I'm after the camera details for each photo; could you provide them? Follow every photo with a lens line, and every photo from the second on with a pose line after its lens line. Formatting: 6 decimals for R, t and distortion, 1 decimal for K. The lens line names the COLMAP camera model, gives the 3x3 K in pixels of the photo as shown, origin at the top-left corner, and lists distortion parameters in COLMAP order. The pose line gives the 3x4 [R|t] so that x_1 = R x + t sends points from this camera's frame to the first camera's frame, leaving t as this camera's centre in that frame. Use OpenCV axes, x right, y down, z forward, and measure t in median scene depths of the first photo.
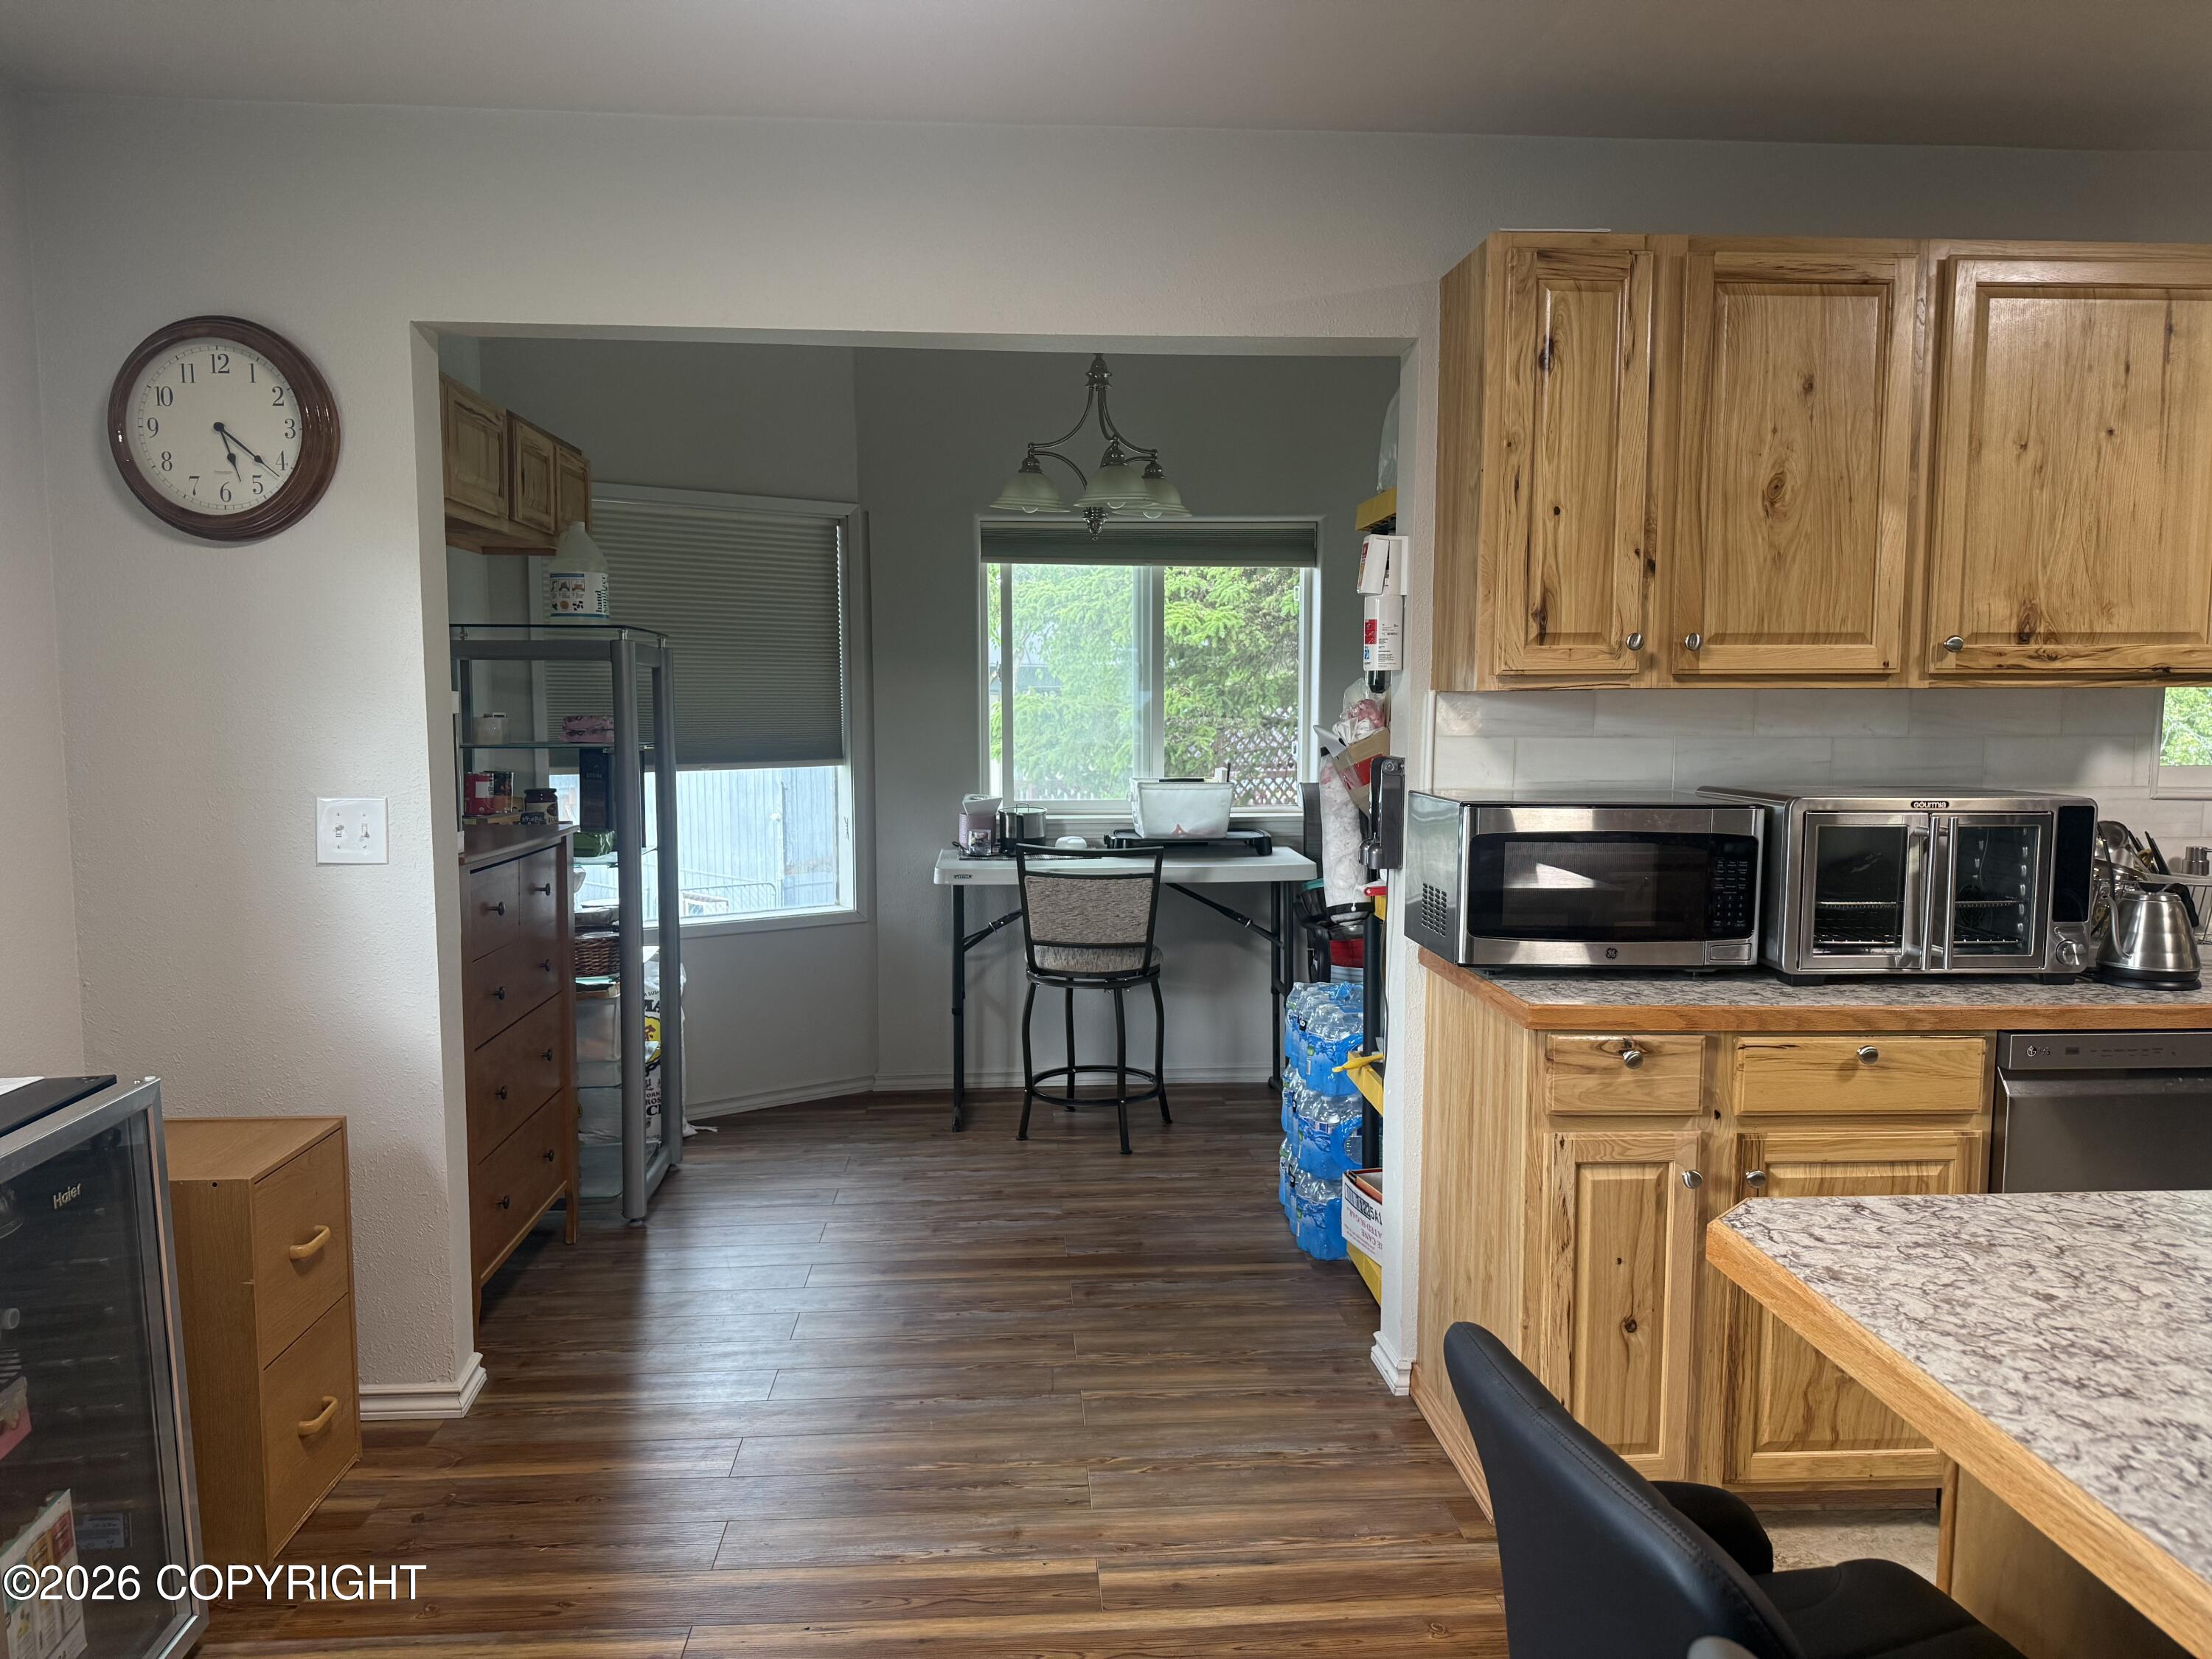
lens RADIAL K [[1581.0, 0, 1101.6], [0, 1581.0, 840.6], [0, 0, 1]] dist [0.006723, -0.005456]
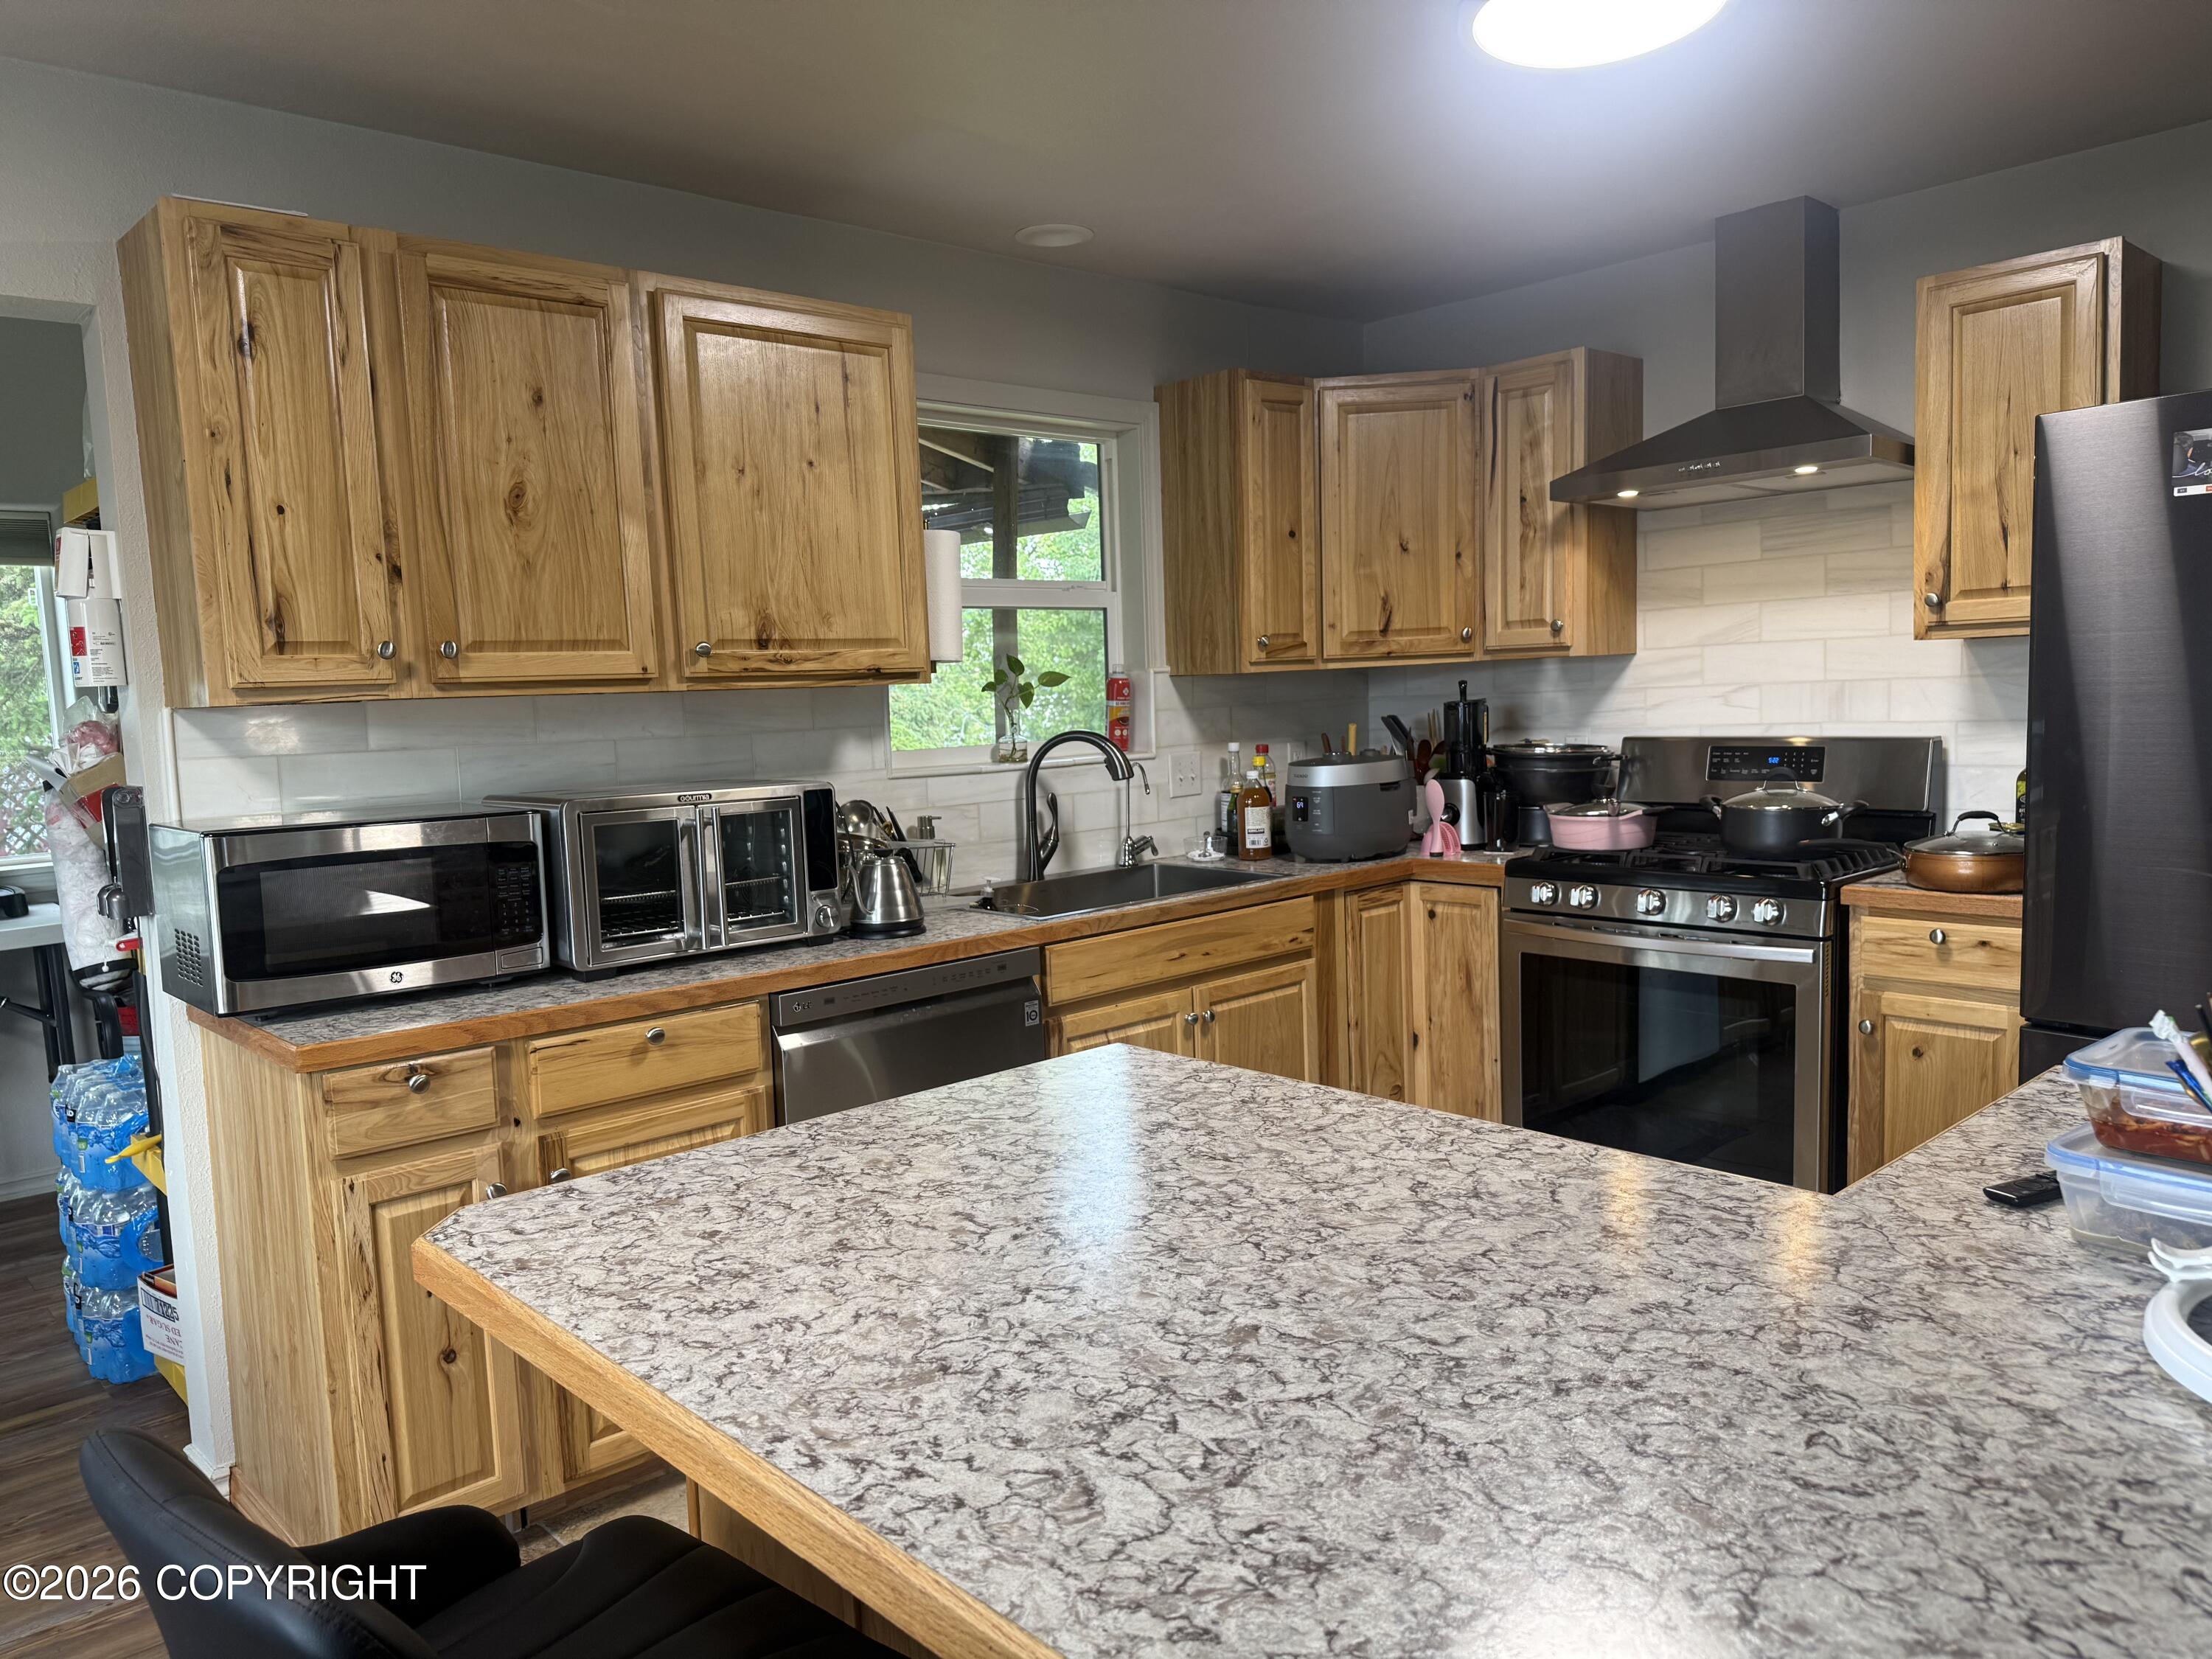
lens RADIAL K [[1553.5, 0, 1137.7], [0, 1553.5, 847.1], [0, 0, 1]] dist [0.114759, -0.174155]
pose [[0.768239, -0.095065, 0.633065, 0.071309], [0.096215, 0.994826, 0.032631, 0.005252], [-0.632891, 0.035842, 0.773410, -0.023228]]
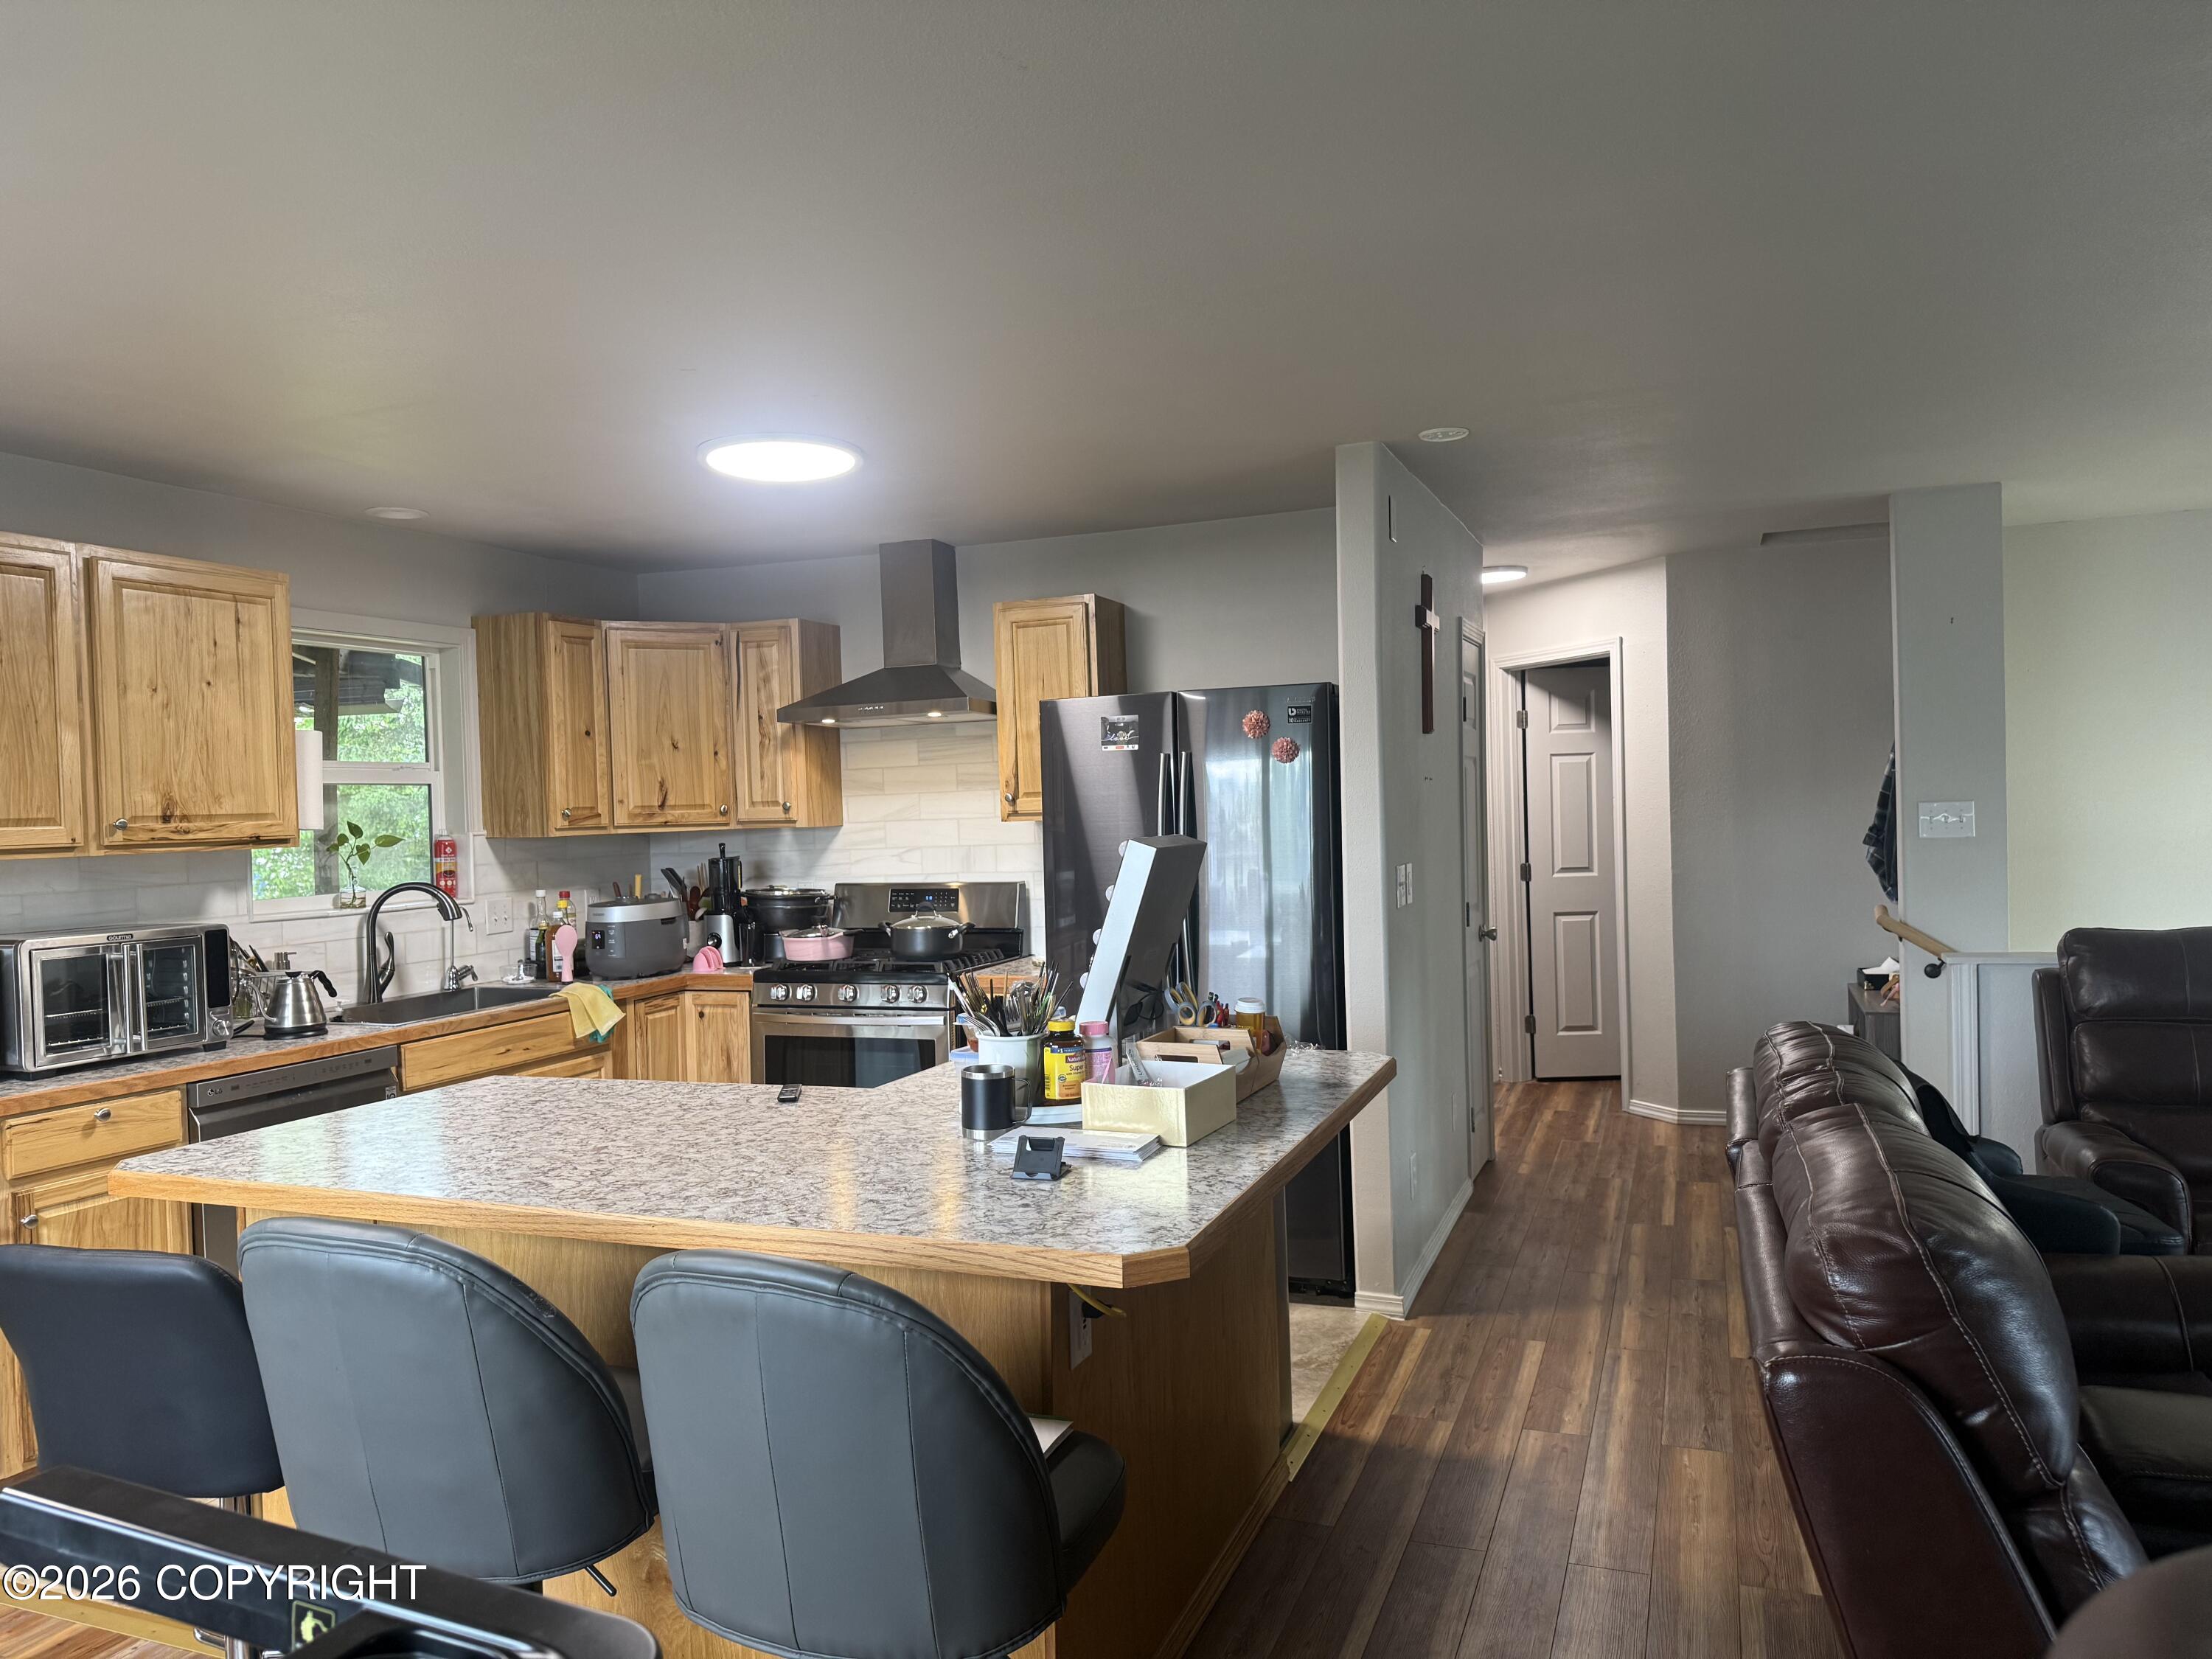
lens RADIAL K [[1553.2, 0, 1081.2], [0, 1553.2, 844.8], [0, 0, 1]] dist [0.140162, -0.171961]
pose [[0.440001, -0.034678, 0.897327, -0.375911], [0.112511, 0.993509, -0.016774, 0.015601], [-0.890921, 0.108340, 0.441047, -0.406534]]
